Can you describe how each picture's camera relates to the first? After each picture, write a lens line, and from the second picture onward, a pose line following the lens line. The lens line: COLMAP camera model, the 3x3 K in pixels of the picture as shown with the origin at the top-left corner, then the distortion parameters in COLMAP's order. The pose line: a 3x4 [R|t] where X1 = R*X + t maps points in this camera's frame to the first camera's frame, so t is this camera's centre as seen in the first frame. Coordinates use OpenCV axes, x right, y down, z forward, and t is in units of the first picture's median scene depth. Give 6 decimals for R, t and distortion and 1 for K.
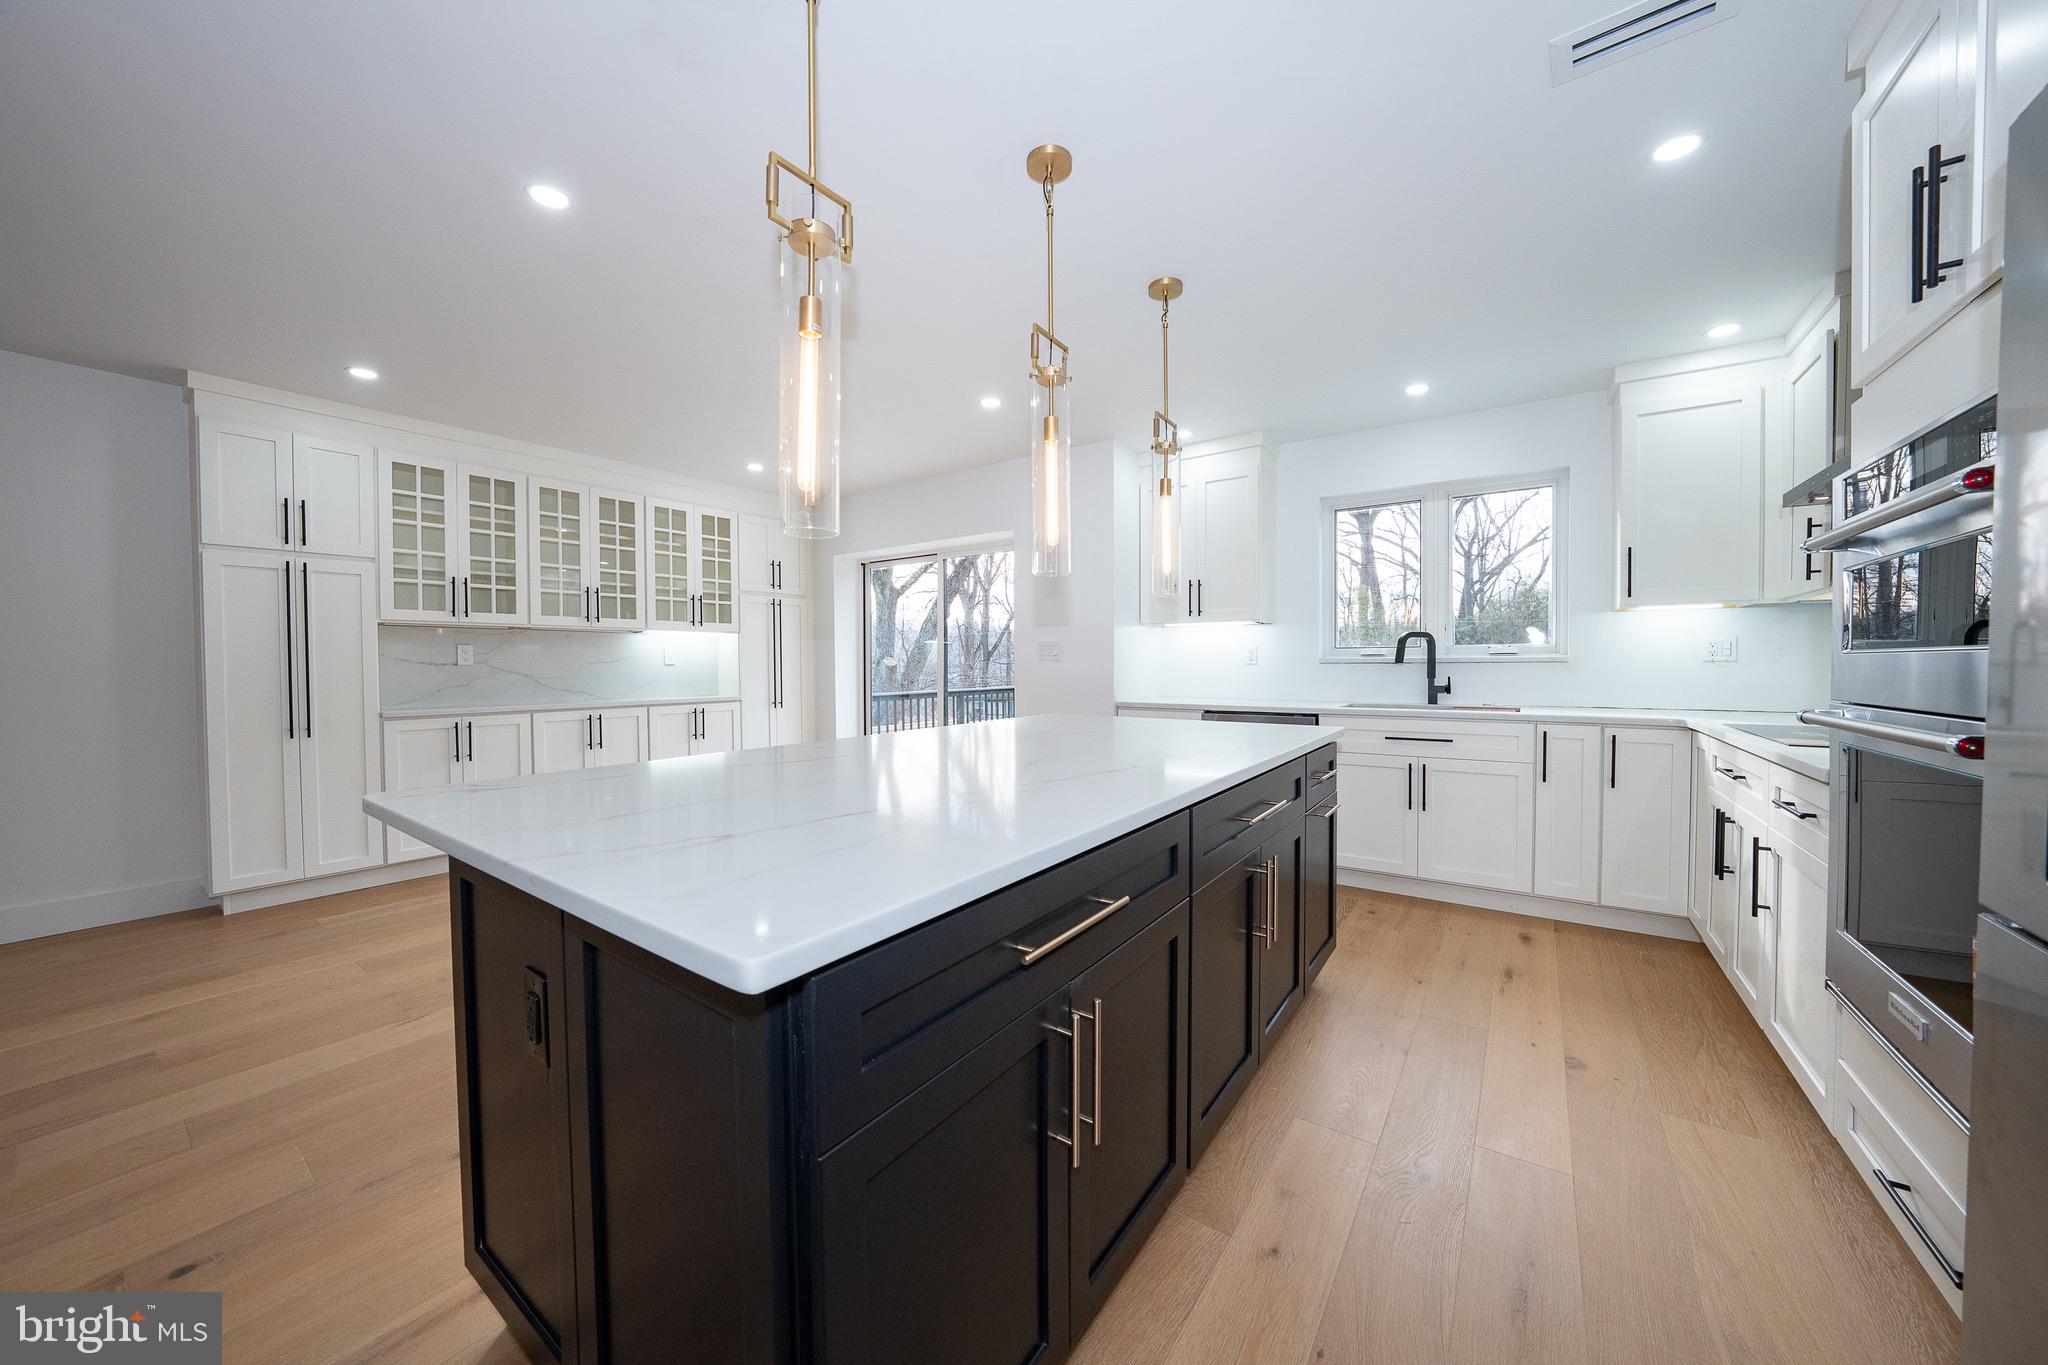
lens RADIAL K [[704.5, 0, 1028.5], [0, 704.5, 677.6], [0, 0, 1]] dist [-0.031012, 0.007120]
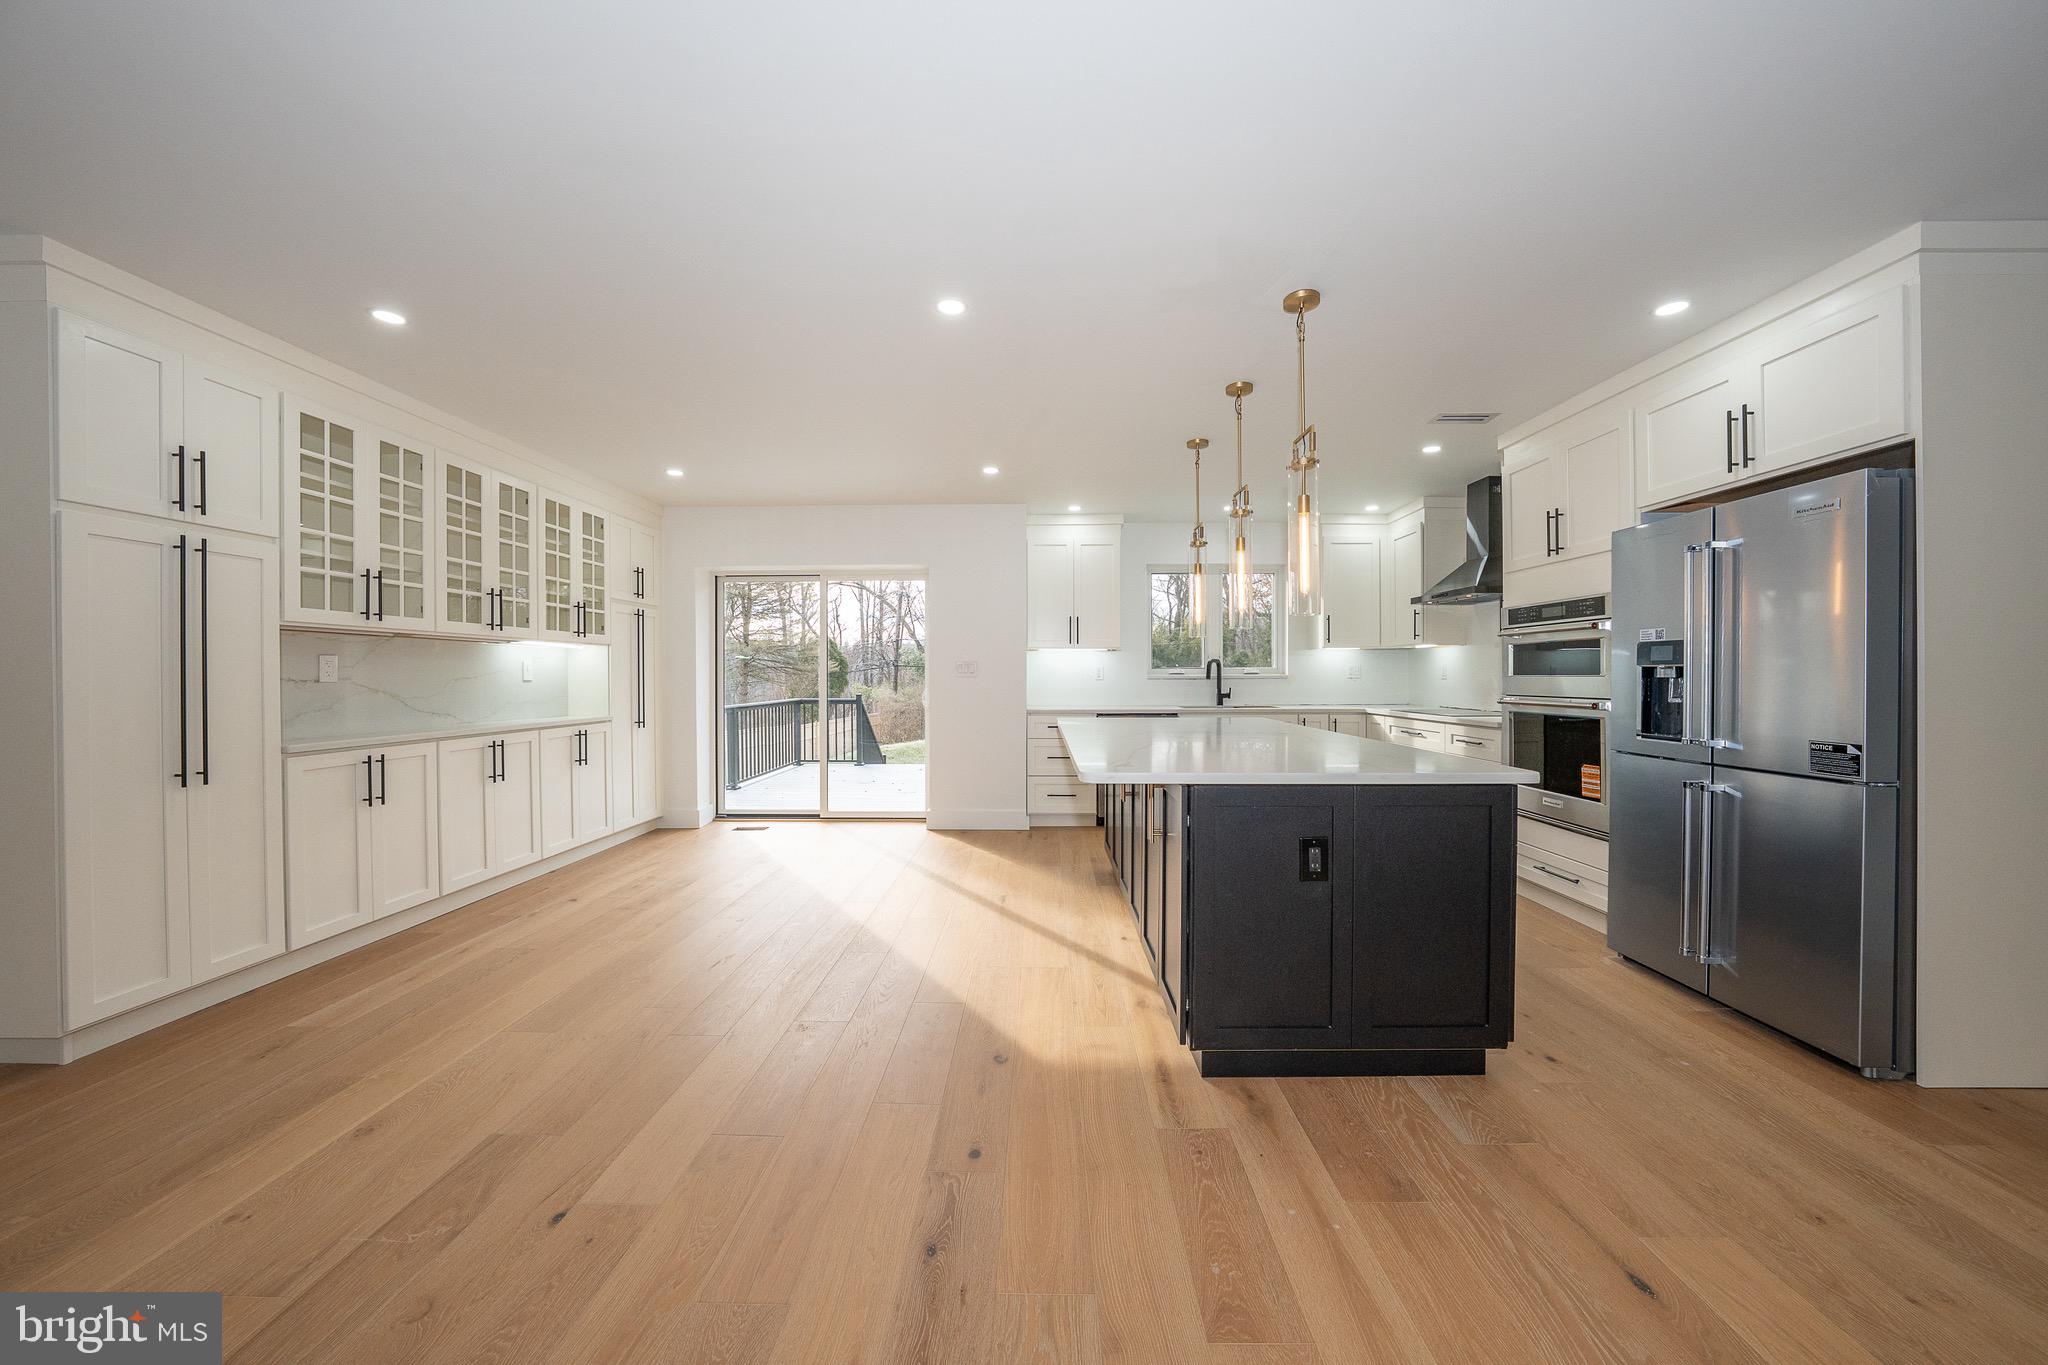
lens RADIAL K [[704.5, 0, 1028.5], [0, 704.5, 677.6], [0, 0, 1]] dist [-0.031012, 0.007120]
pose [[0.826702, 0.000187, 0.562640, -0.614920], [0.011511, 0.999785, -0.017247, -0.001035], [-0.562523, 0.020734, 0.826522, -0.054927]]
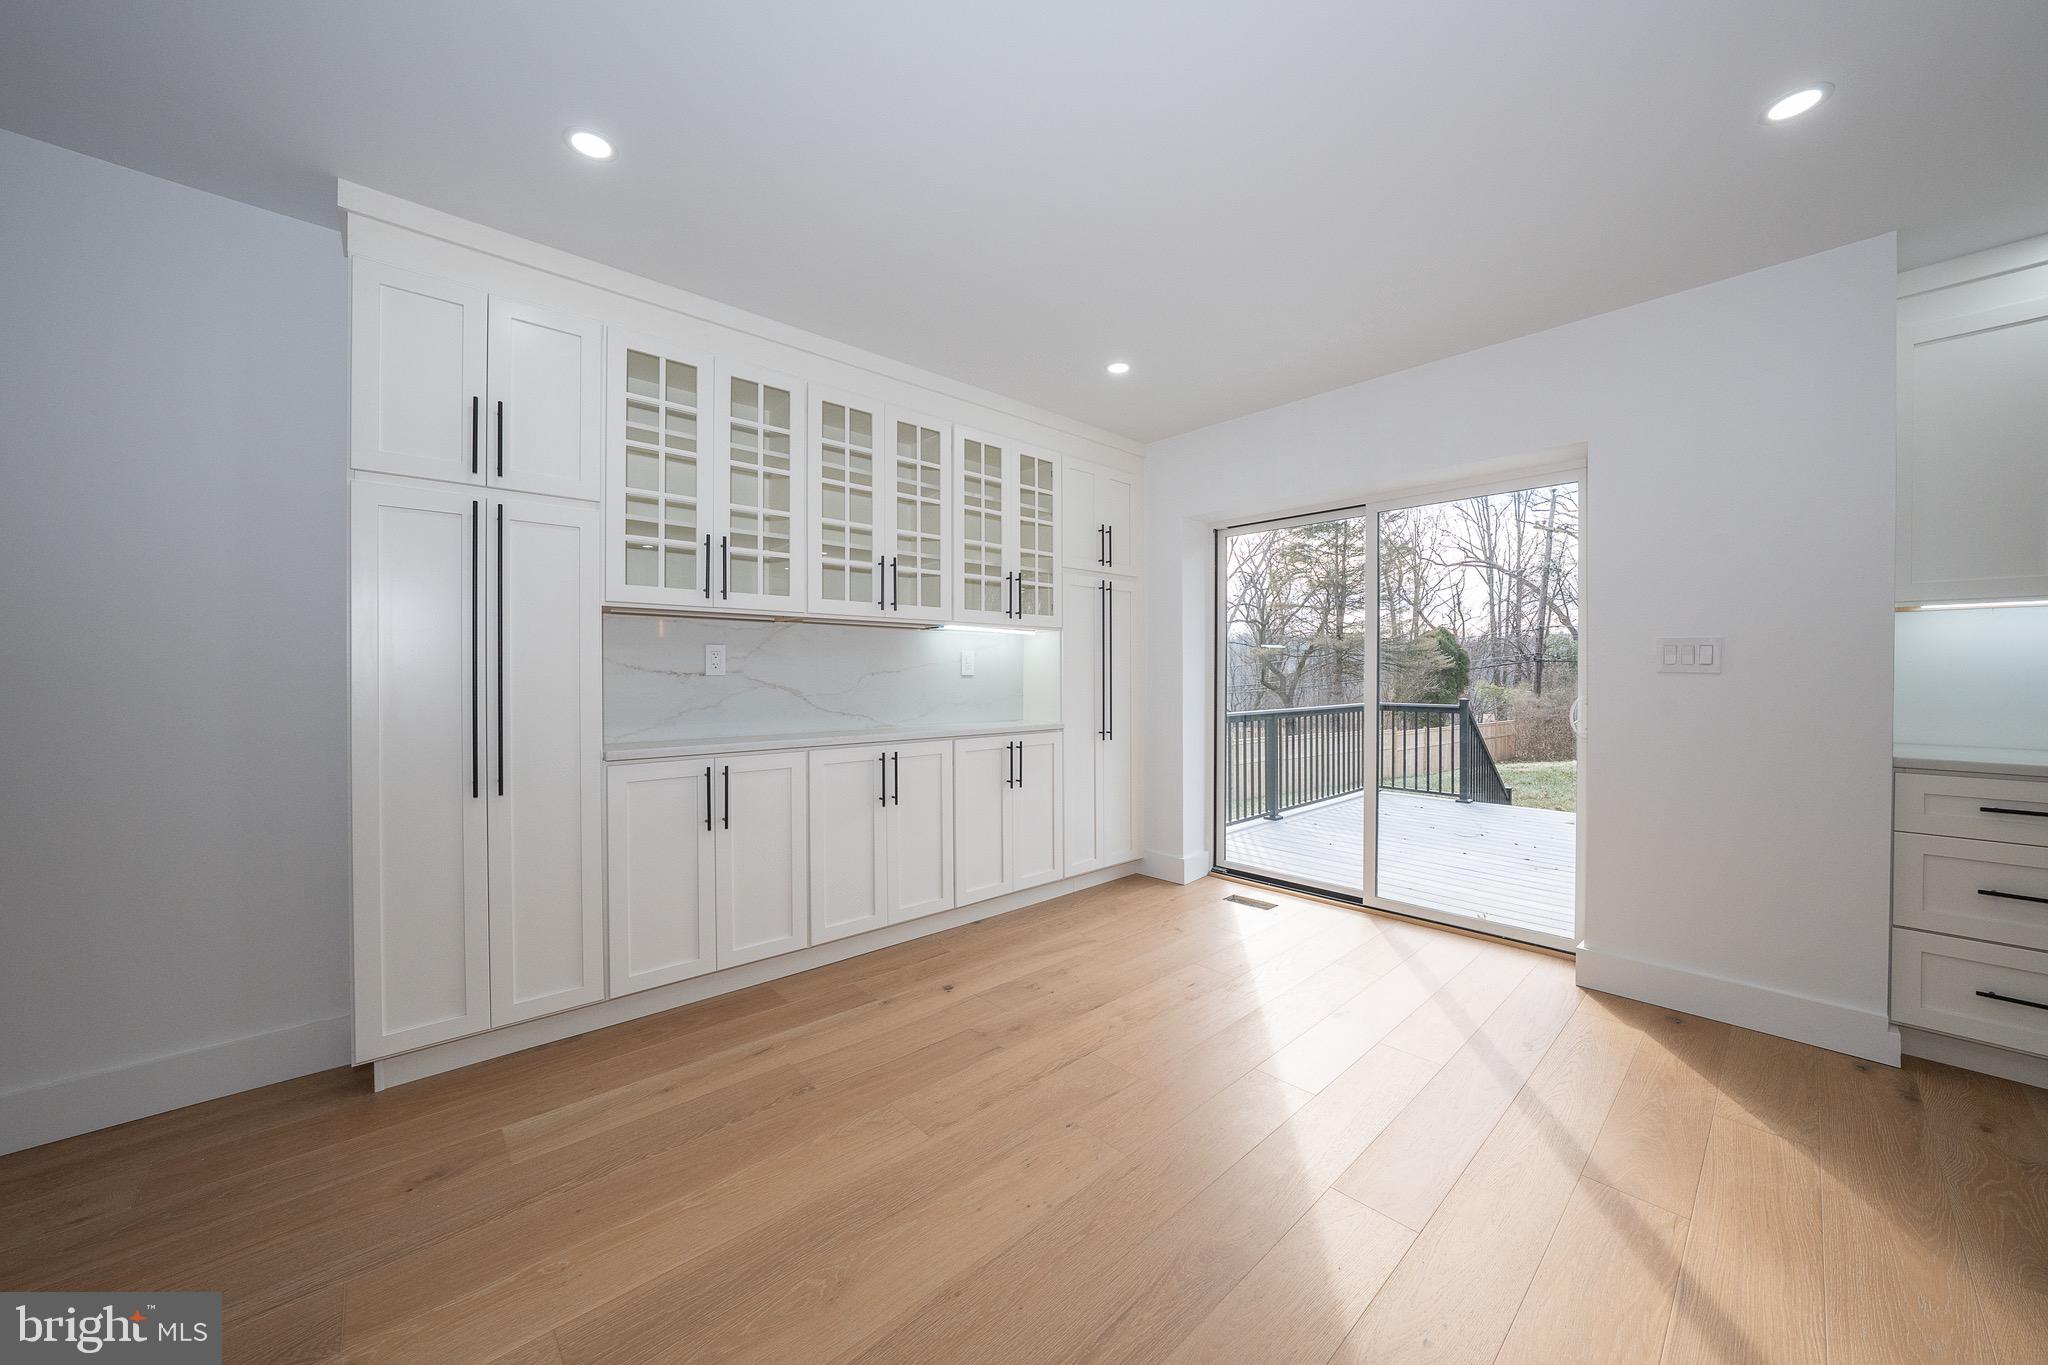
lens RADIAL K [[720.3, 0, 1027.5], [0, 720.3, 677.9], [0, 0, 1]] dist [-0.021411, 0.000134]
pose [[0.977289, 0.006183, -0.211822, -0.386635], [-0.009433, 0.999853, -0.014338, -0.008824], [0.211702, 0.016010, 0.977203, 0.404049]]
